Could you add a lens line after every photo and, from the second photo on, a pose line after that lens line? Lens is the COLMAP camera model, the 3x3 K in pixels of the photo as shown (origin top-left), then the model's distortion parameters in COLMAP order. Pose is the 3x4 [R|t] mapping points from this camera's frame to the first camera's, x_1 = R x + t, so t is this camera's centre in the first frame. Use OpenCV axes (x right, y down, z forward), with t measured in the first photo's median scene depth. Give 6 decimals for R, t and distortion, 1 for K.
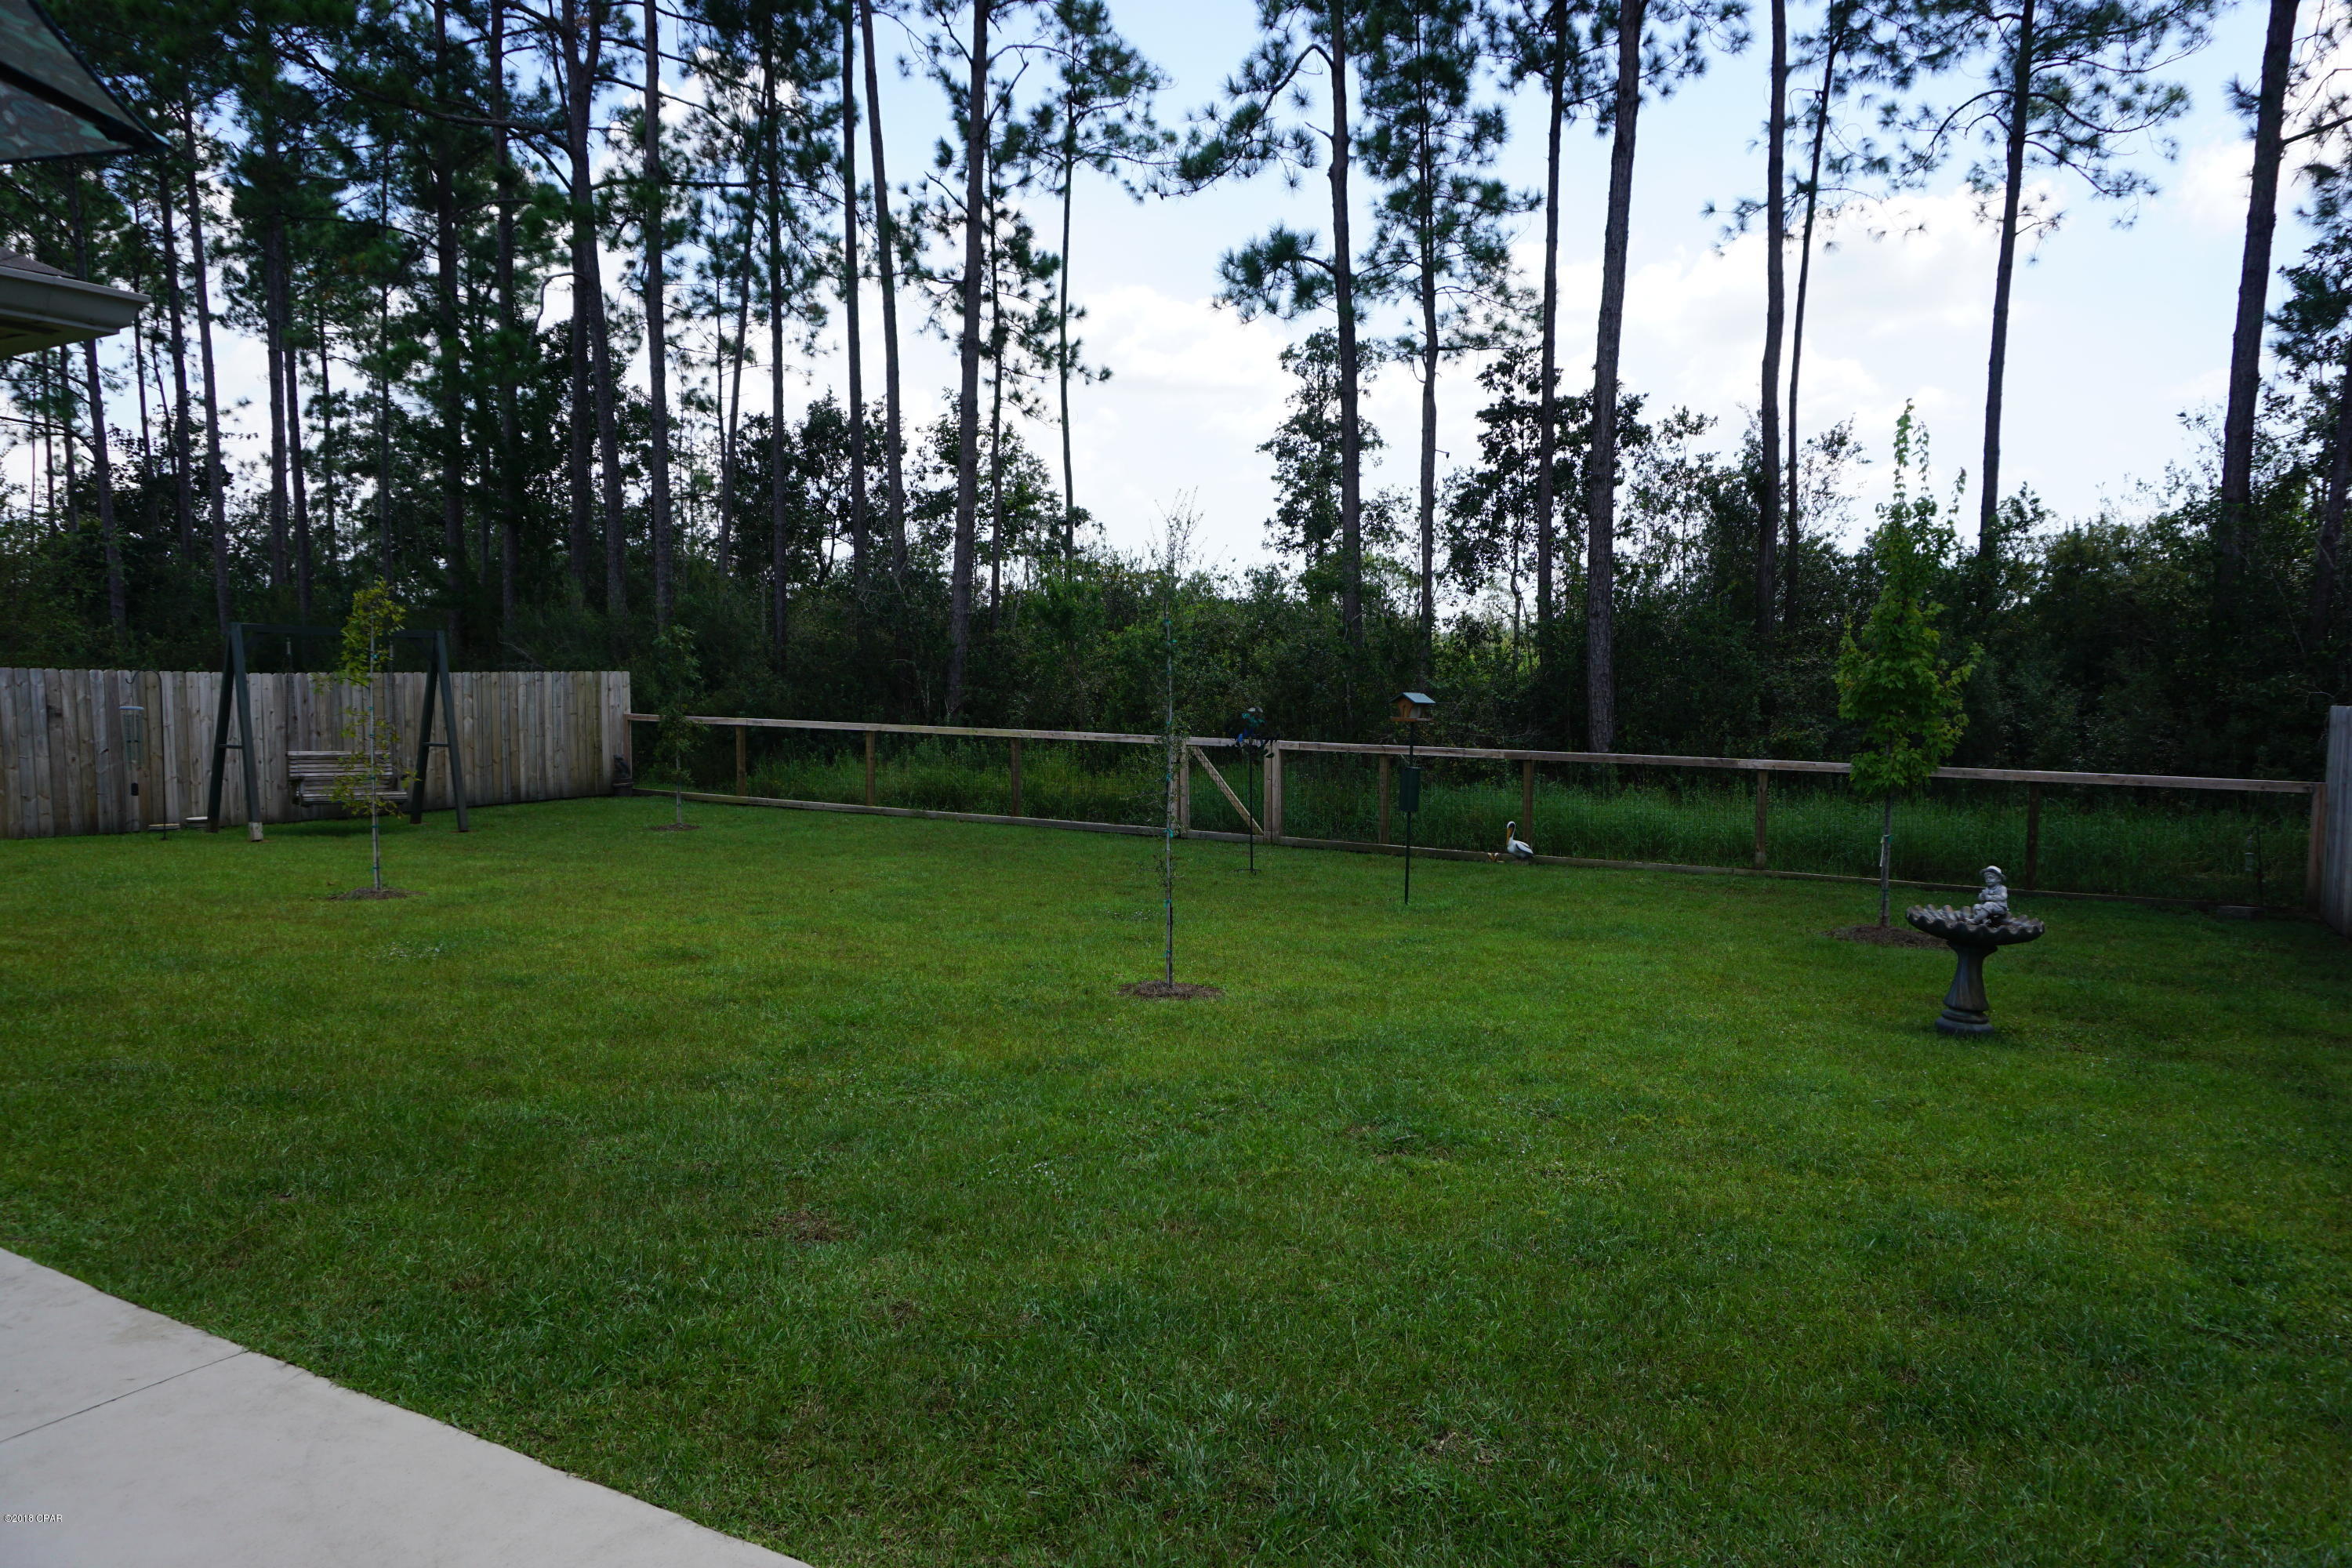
lens RADIAL K [[1571.9, 0, 1183.9], [0, 1571.9, 781.4], [0, 0, 1]] dist [-0.062473, 0.039470]
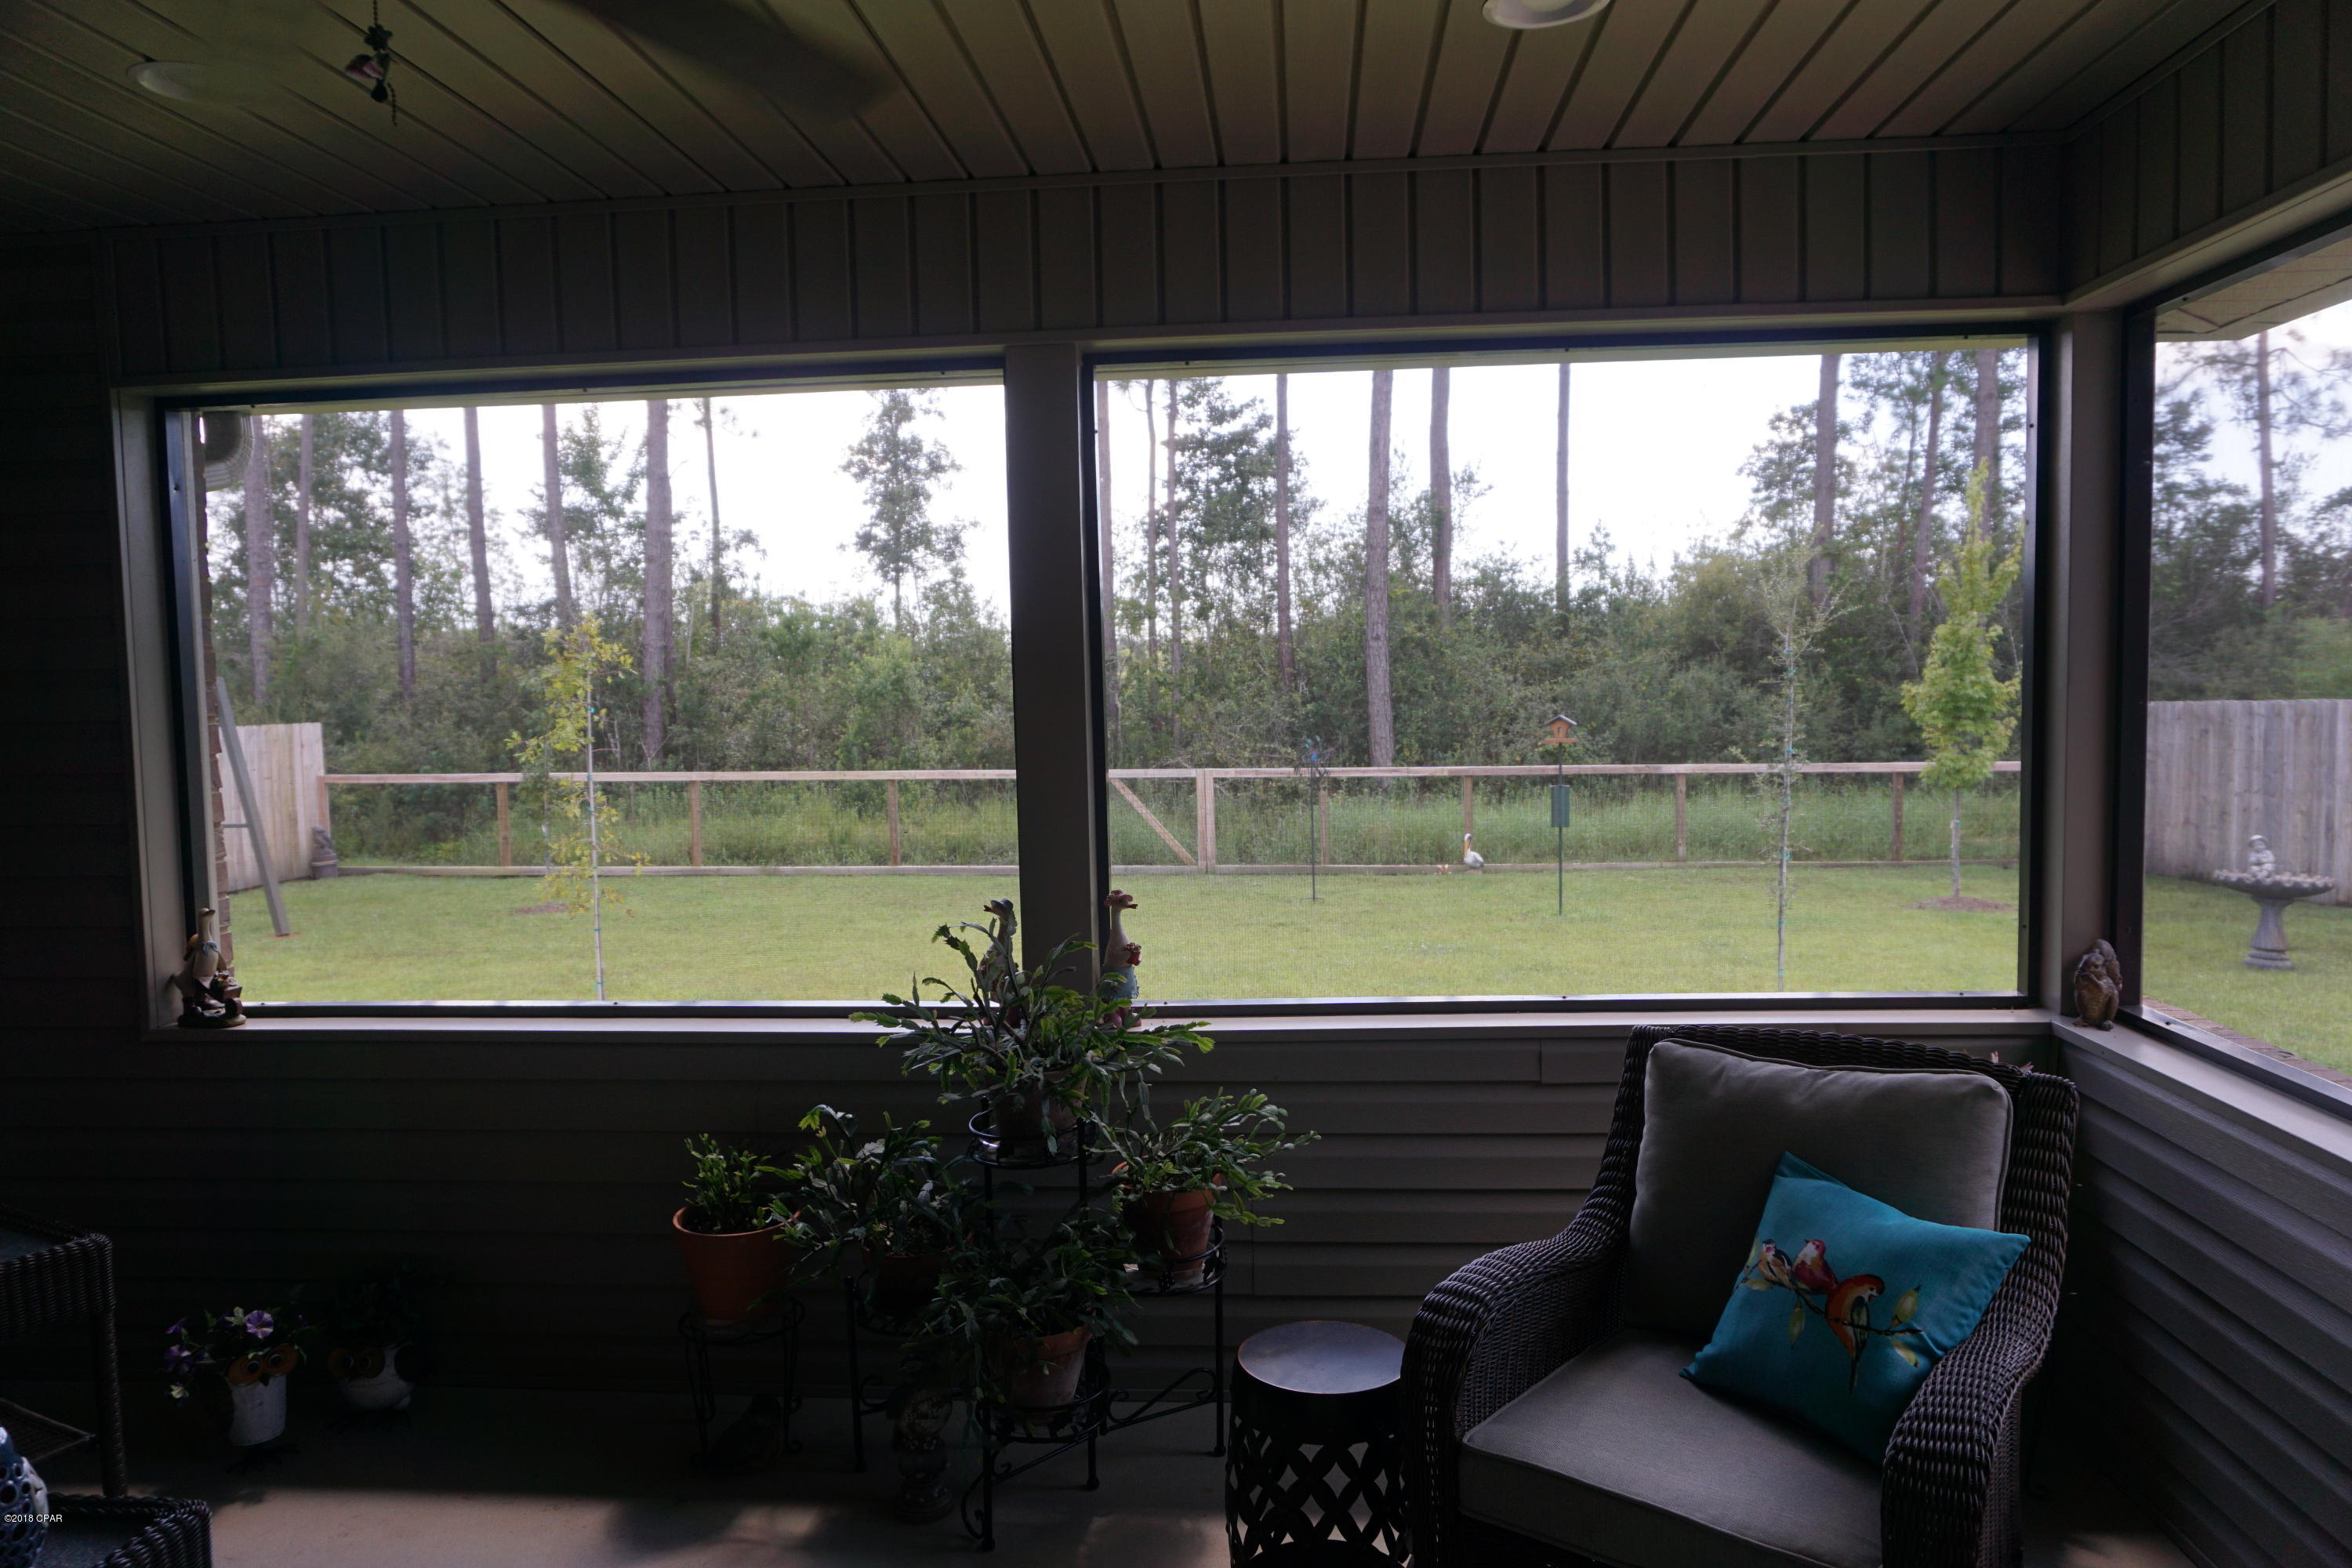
lens RADIAL K [[1571.9, 0, 1116.1], [0, 1571.9, 774.2], [0, 0, 1]] dist [-0.062473, 0.039470]
pose [[0.906422, -0.048602, 0.419568, -0.326124], [0.056573, 0.998377, -0.006567, -0.015577], [-0.418568, 0.029689, 0.907700, 0.098777]]
